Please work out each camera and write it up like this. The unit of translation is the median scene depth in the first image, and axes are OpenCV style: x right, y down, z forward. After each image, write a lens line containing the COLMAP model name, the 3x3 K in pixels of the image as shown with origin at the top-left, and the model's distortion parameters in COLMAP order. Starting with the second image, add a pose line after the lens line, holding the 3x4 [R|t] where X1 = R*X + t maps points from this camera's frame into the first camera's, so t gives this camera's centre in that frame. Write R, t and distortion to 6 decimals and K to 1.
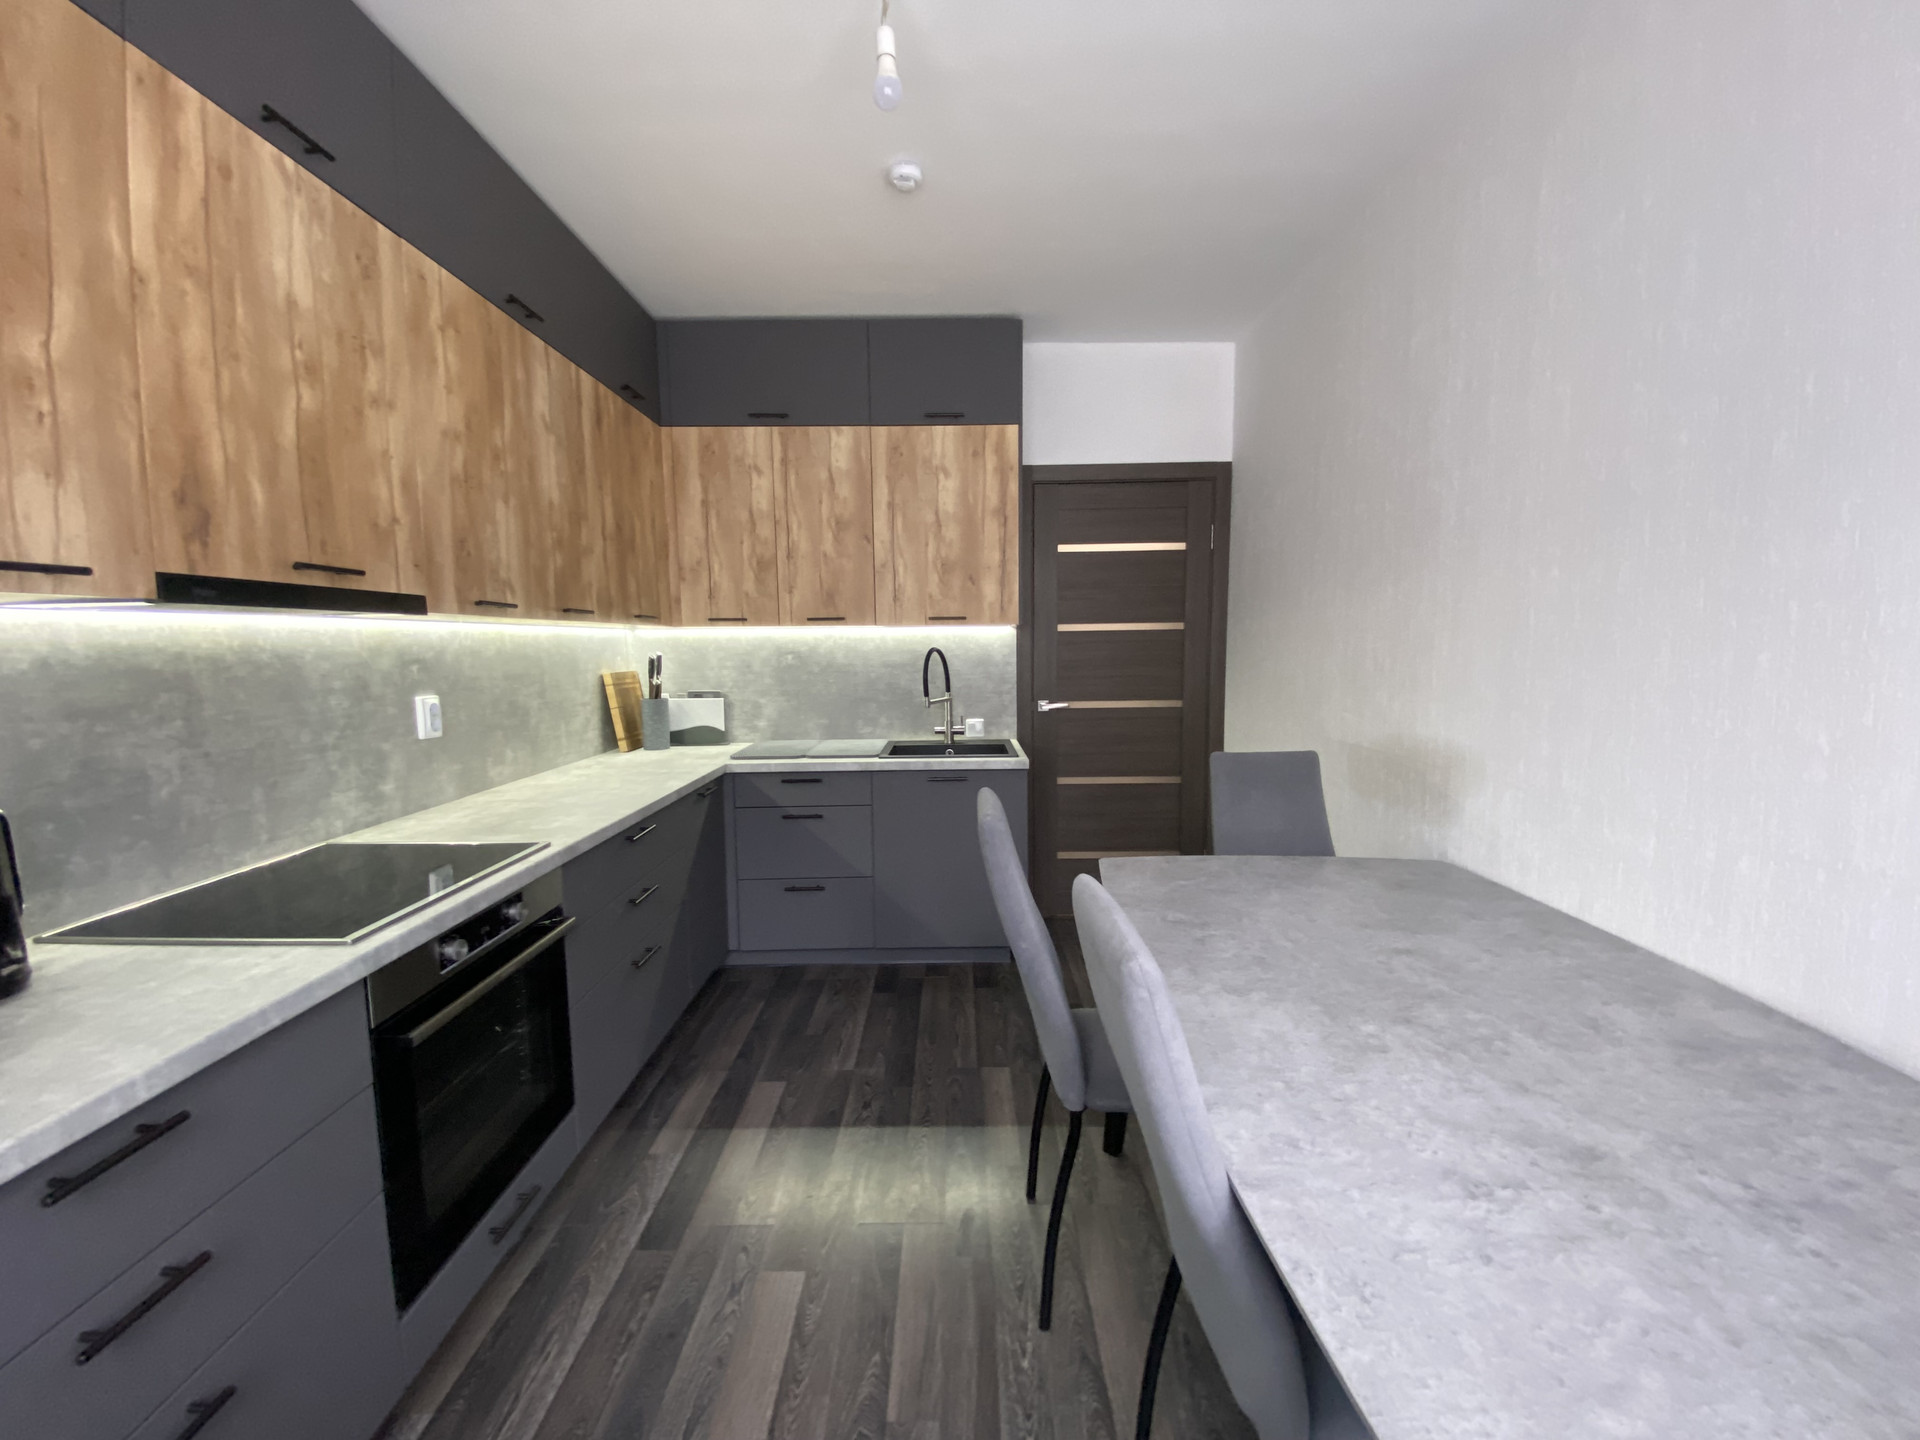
lens RADIAL K [[780.0, 0, 961.6], [0, 780.0, 726.9], [0, 0, 1]] dist [0.015880, -0.020320]
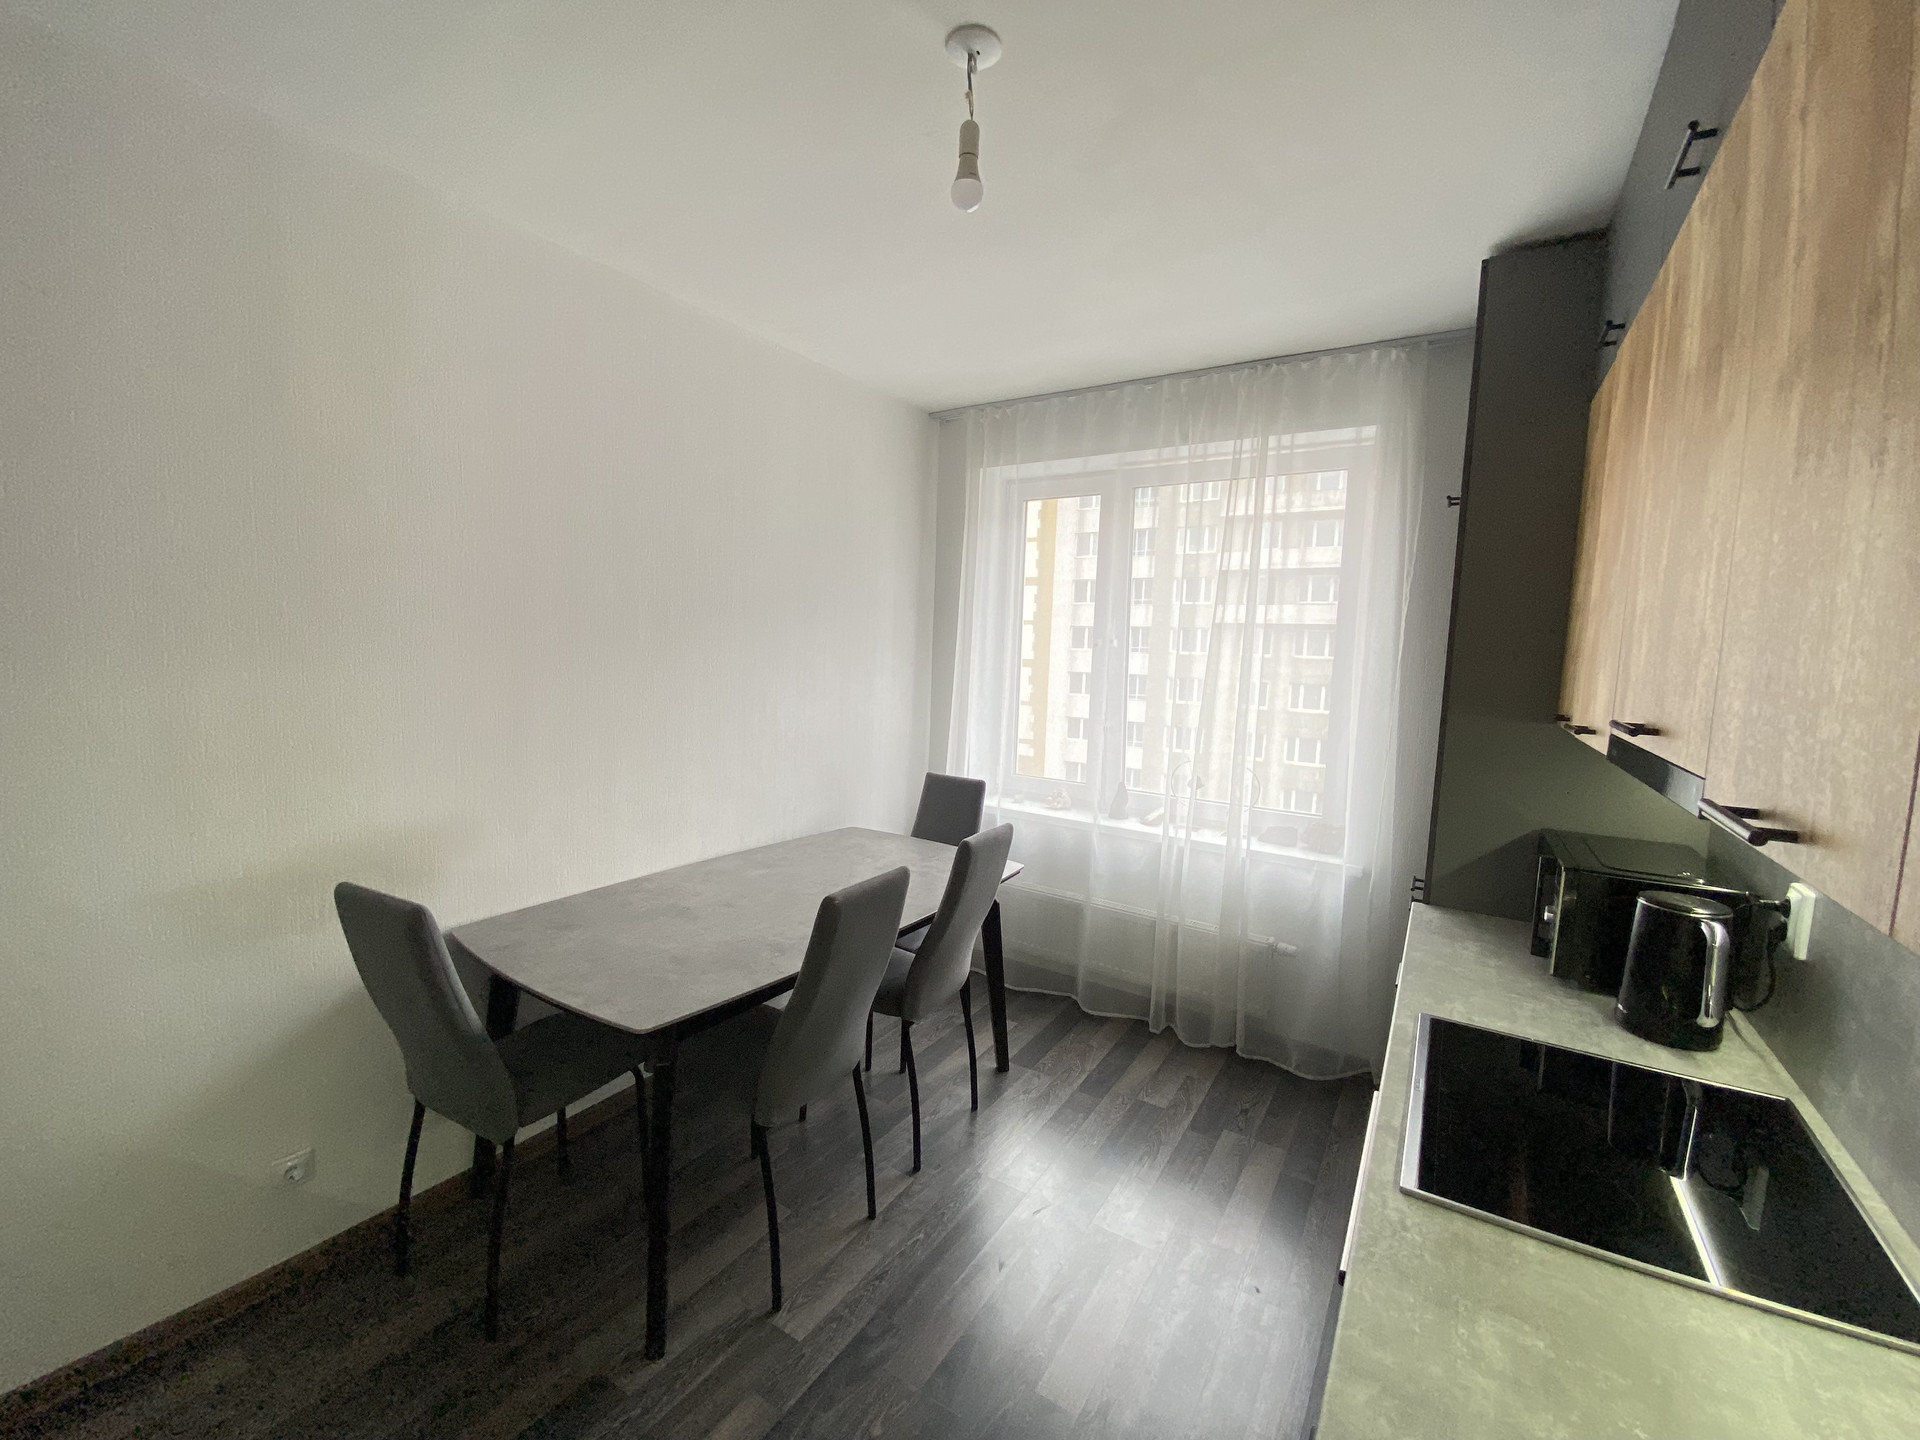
lens RADIAL K [[780.0, 0, 961.6], [0, 780.0, 726.9], [0, 0, 1]] dist [0.015880, -0.020320]
pose [[-0.846527, -0.075131, 0.527018, -0.457188], [0.027289, 0.982565, 0.183906, -0.247265], [-0.531647, 0.170063, -0.829717, 1.369103]]
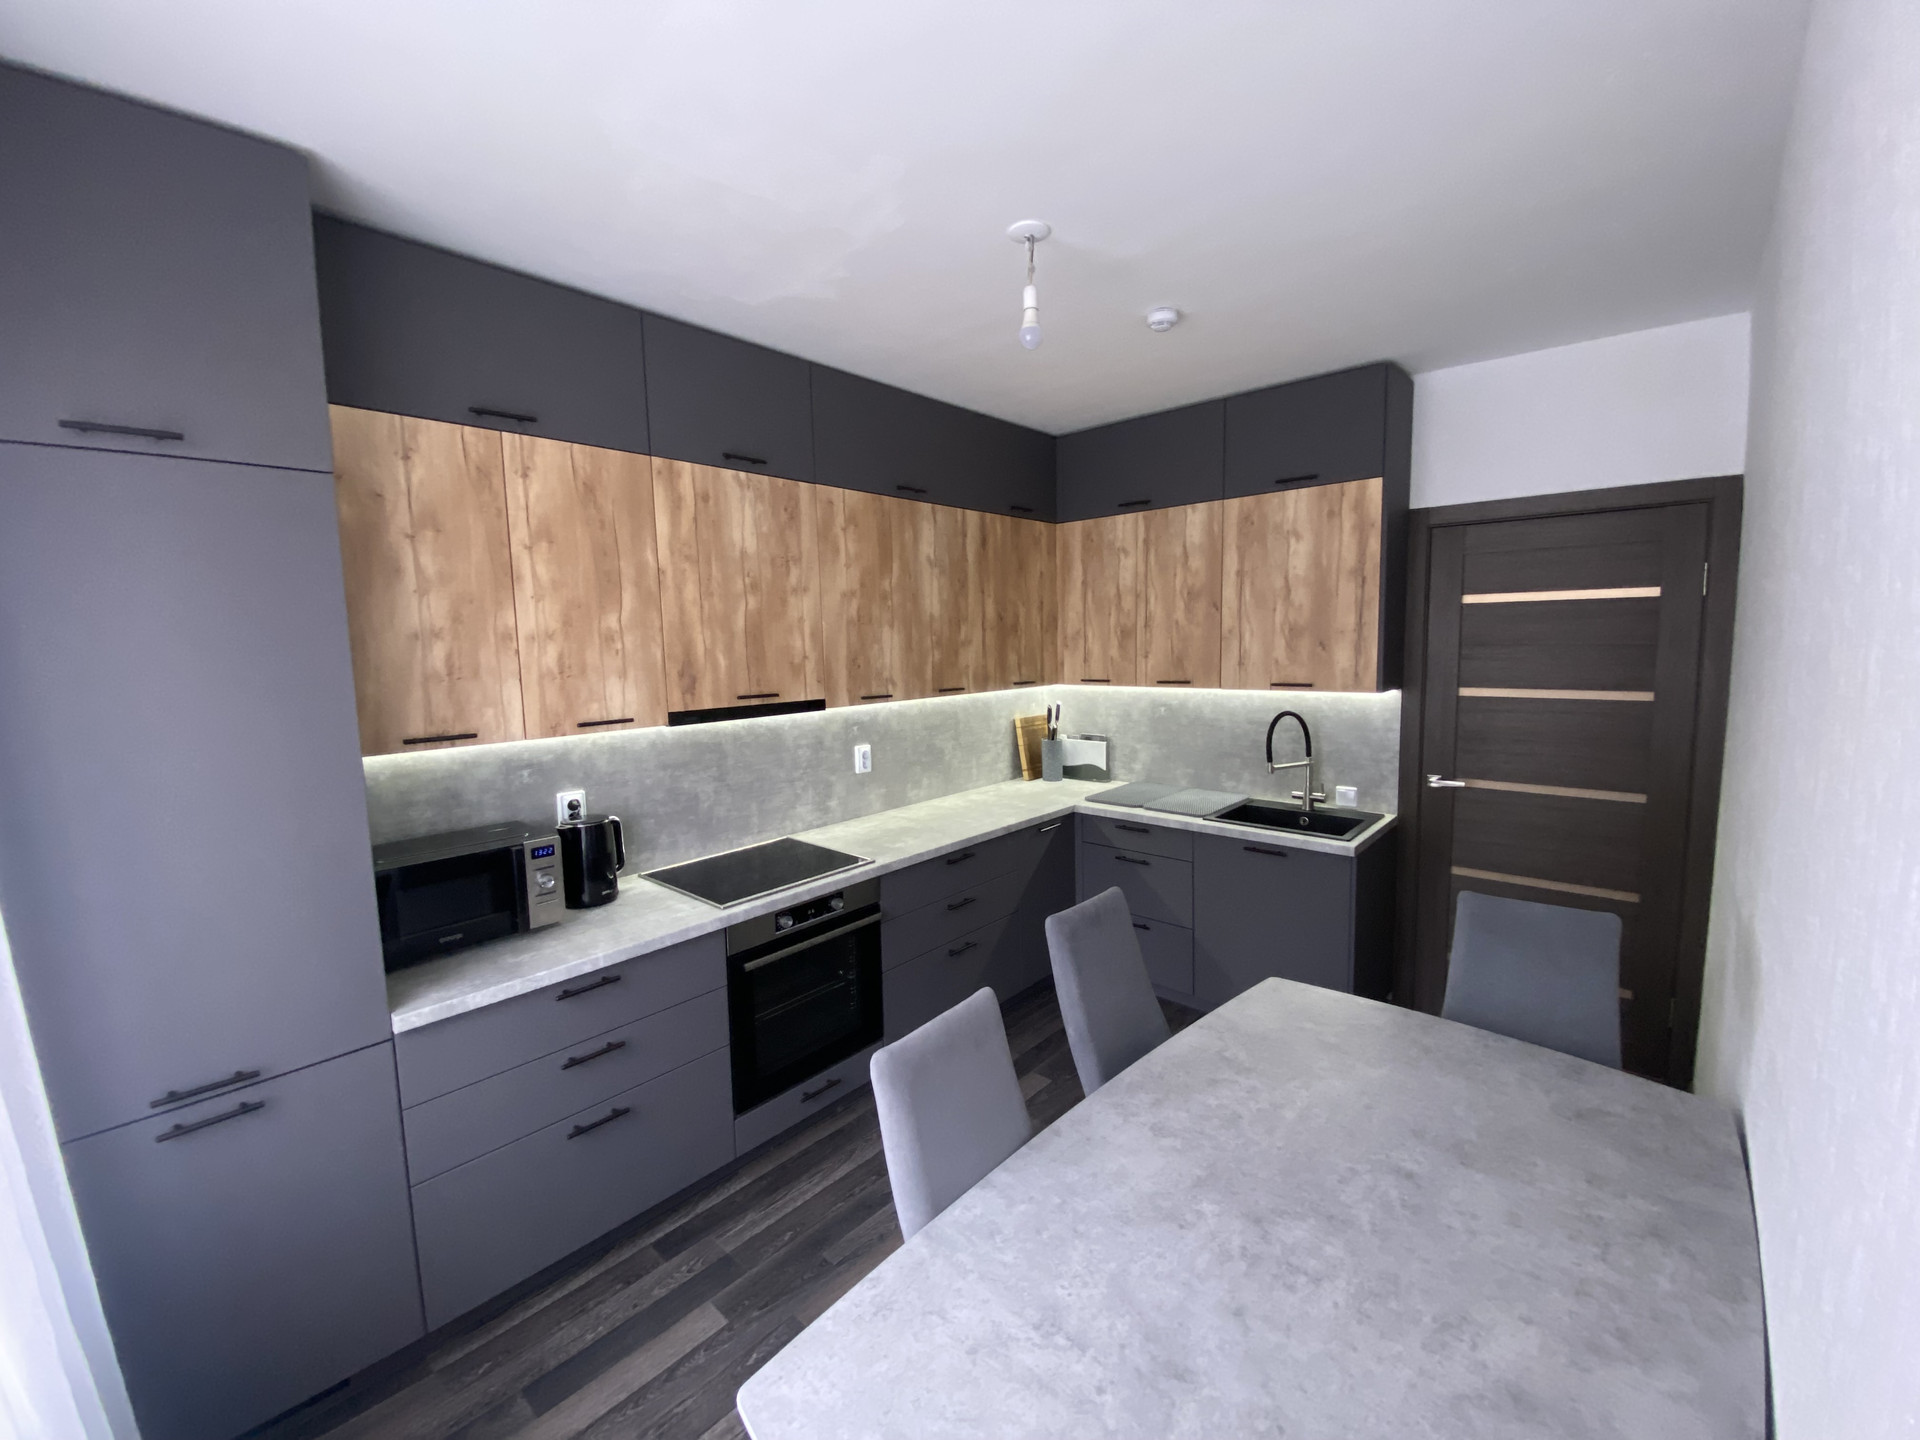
lens RADIAL K [[768.1, 0, 945.4], [0, 768.1, 723.0], [0, 0, 1]] dist [0.037155, -0.019863]
pose [[0.726969, 0.067327, -0.683361, 0.503461], [-0.055209, 0.997691, 0.039564, -0.162067], [0.684447, 0.008966, 0.729008, -0.000804]]
